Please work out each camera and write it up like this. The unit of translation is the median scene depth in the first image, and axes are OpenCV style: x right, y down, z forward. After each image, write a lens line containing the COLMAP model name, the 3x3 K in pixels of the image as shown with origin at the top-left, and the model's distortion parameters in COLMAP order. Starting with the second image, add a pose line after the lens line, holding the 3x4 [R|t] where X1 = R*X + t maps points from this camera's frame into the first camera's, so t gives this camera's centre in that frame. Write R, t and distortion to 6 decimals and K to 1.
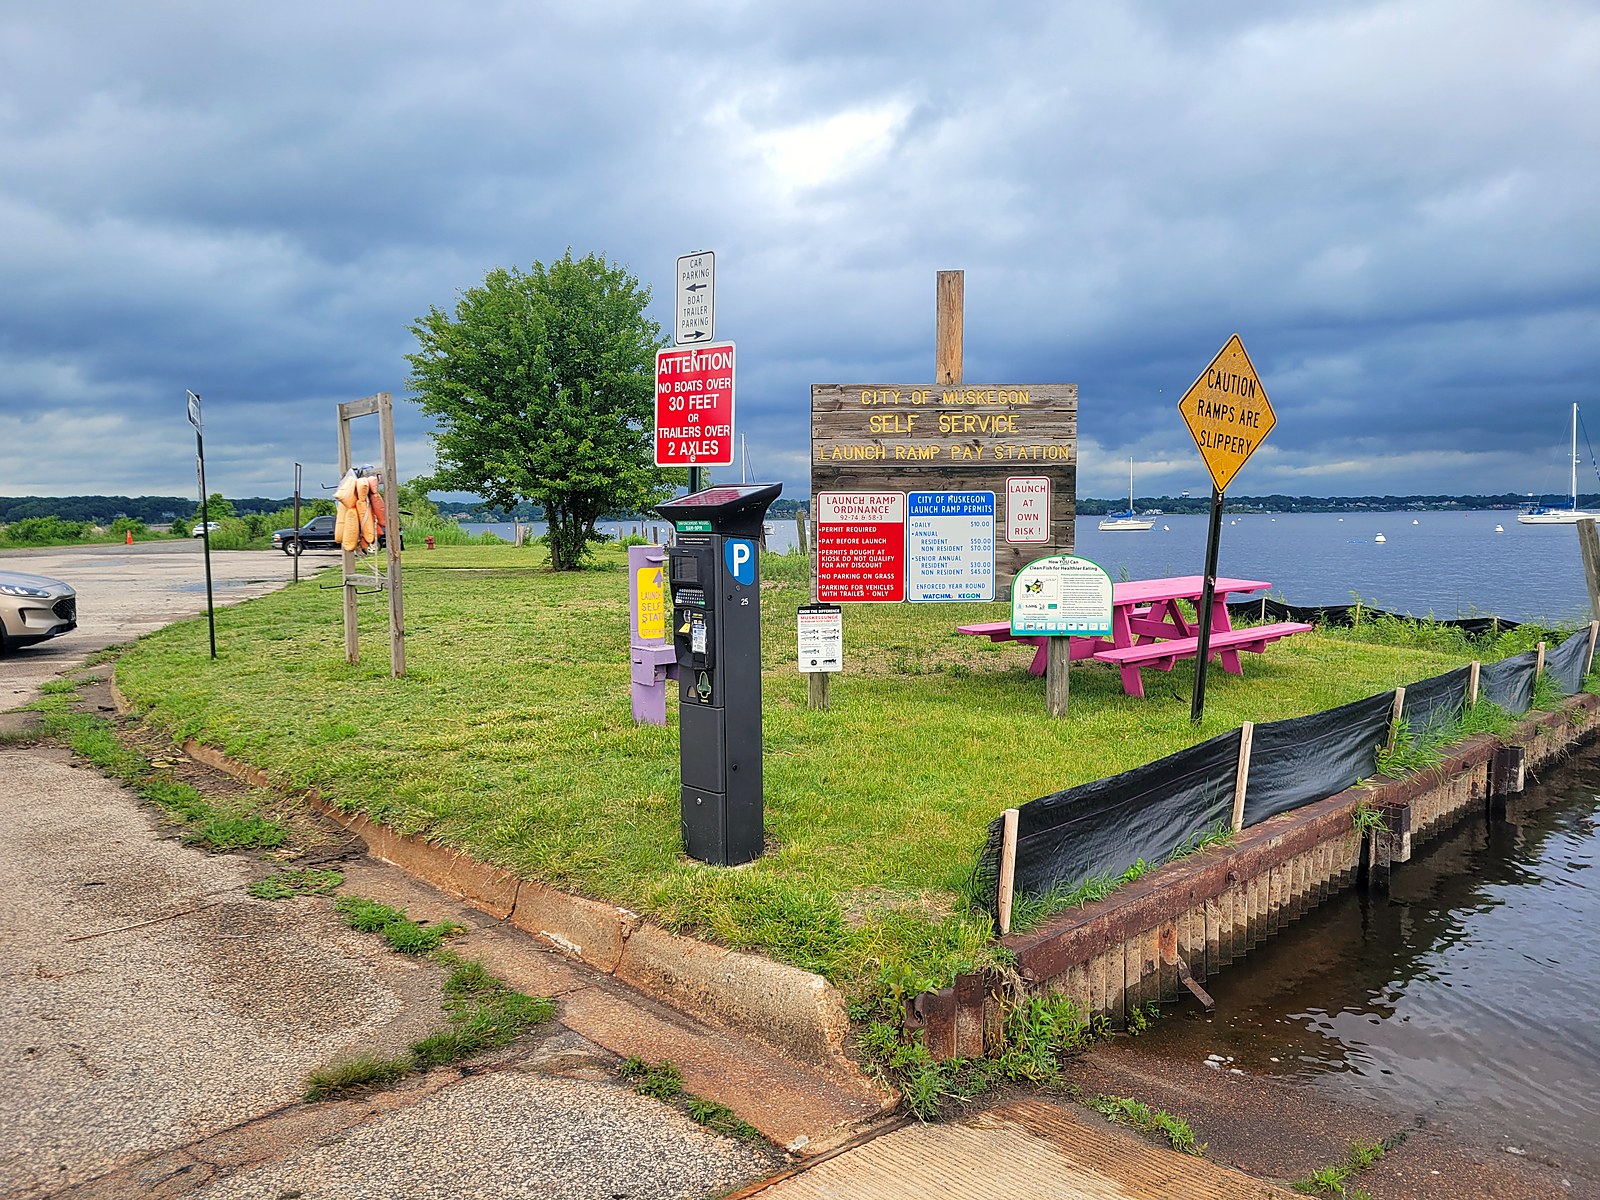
lens RADIAL K [[1148.5, 0, 804.2], [0, 1148.5, 603.9], [0, 0, 1]] dist [0.051142, 0.001103]
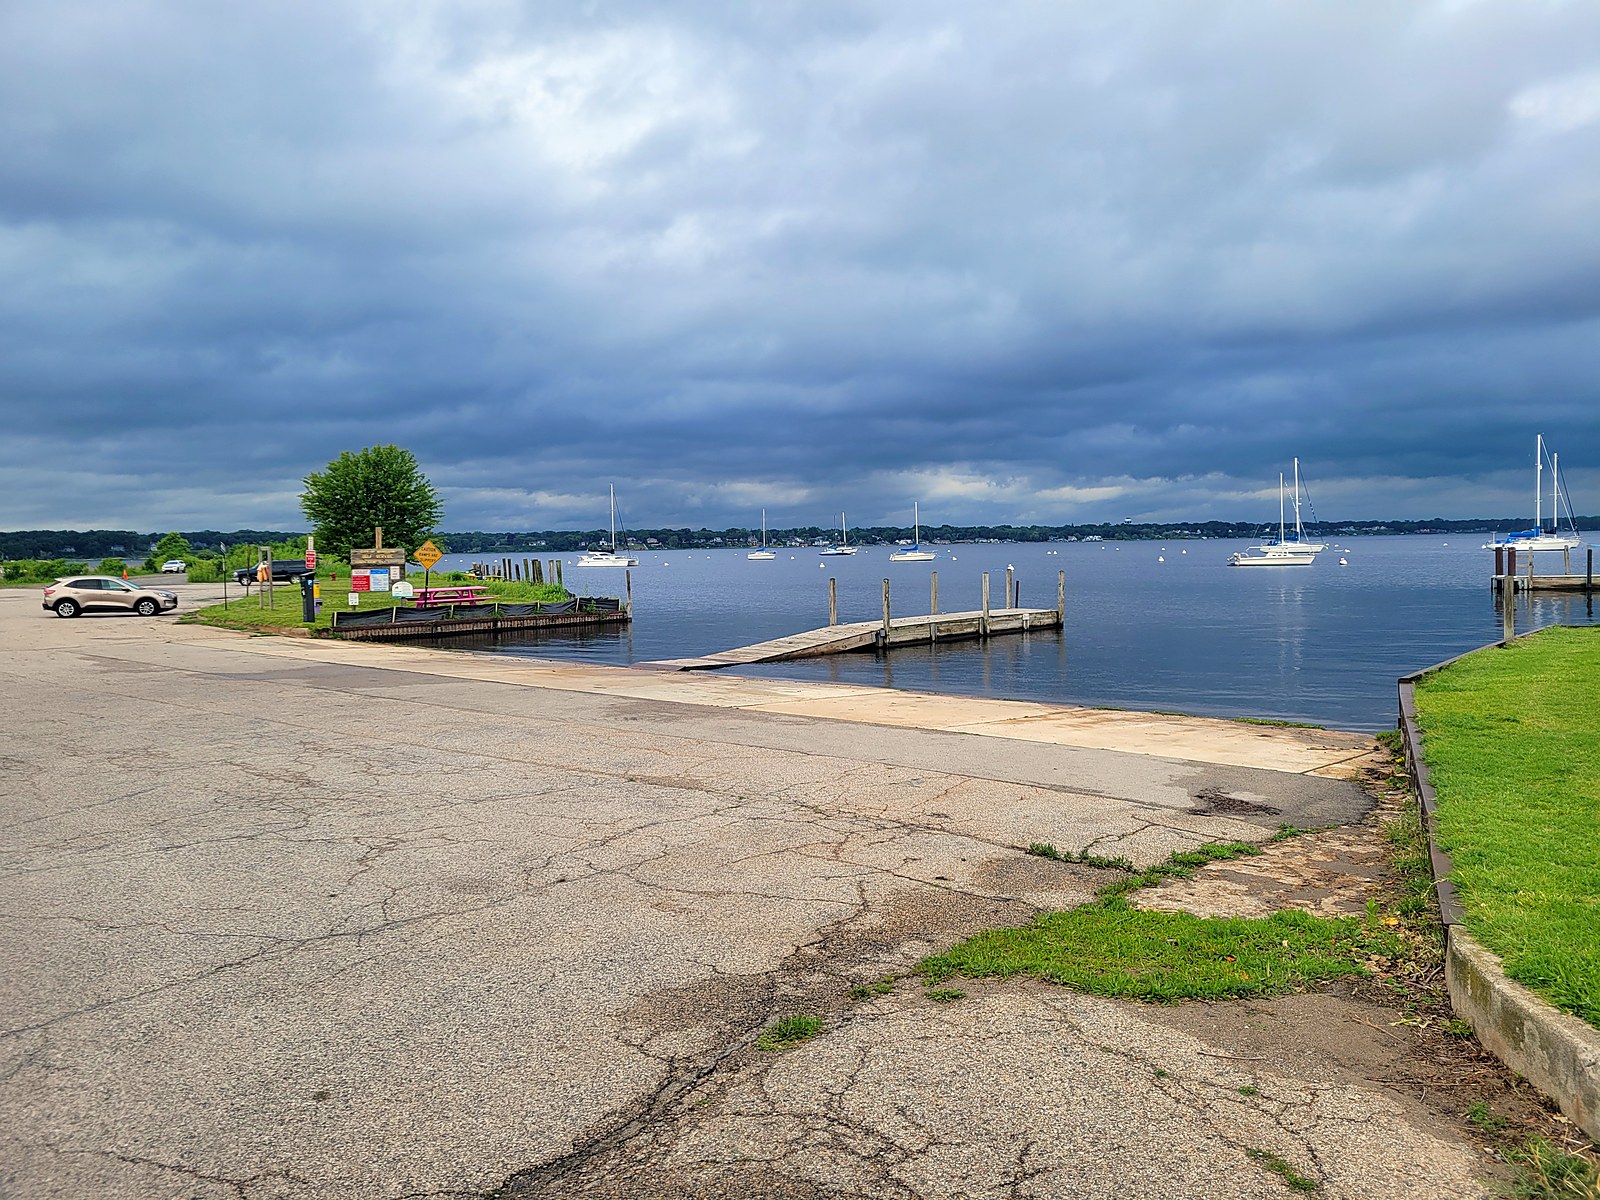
lens RADIAL K [[1148.5, 0, 796.4], [0, 1148.5, 598.2], [0, 0, 1]] dist [0.051142, 0.001103]
pose [[0.999512, -0.008722, 0.029983, 0.538353], [0.009591, 0.999534, -0.028973, 0.058515], [-0.029716, 0.029246, 0.999130, -1.239670]]
